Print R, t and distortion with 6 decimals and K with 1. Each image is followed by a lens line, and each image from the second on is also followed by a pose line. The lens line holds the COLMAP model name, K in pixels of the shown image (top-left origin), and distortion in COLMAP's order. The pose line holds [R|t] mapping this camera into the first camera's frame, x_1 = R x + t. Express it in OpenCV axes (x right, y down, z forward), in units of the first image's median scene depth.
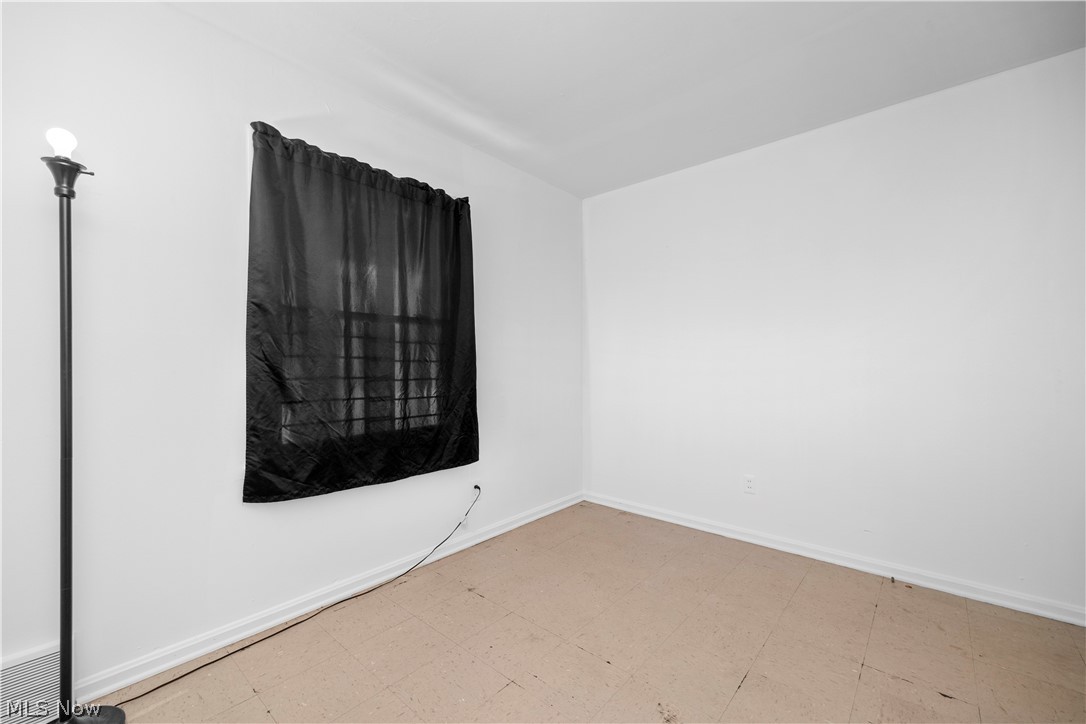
lens RADIAL K [[438.1, 0, 541.3], [0, 438.1, 362.4], [0, 0, 1]] dist [-0.001363, -0.000434]
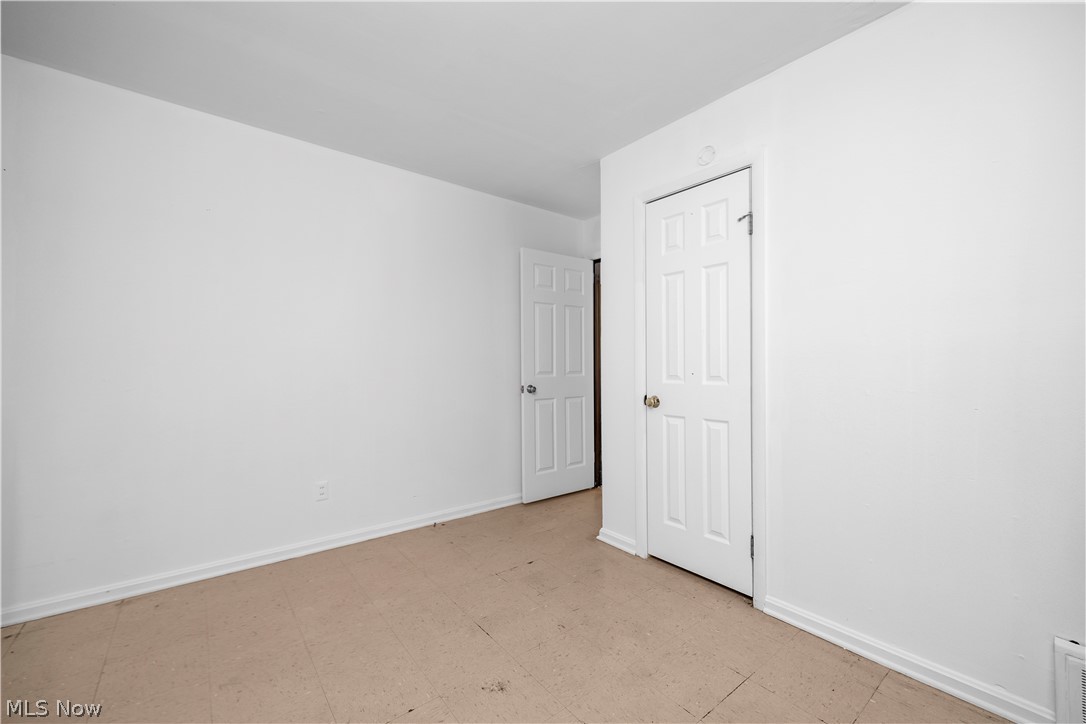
lens RADIAL K [[438.1, 0, 540.9], [0, 438.1, 365.6], [0, 0, 1]] dist [-0.001363, -0.000434]
pose [[0.175355, 0.000593, 0.984505, -0.460827], [-0.000761, 1.000000, -0.000467, 0.003269], [-0.984505, -0.000667, 0.175356, 0.421087]]
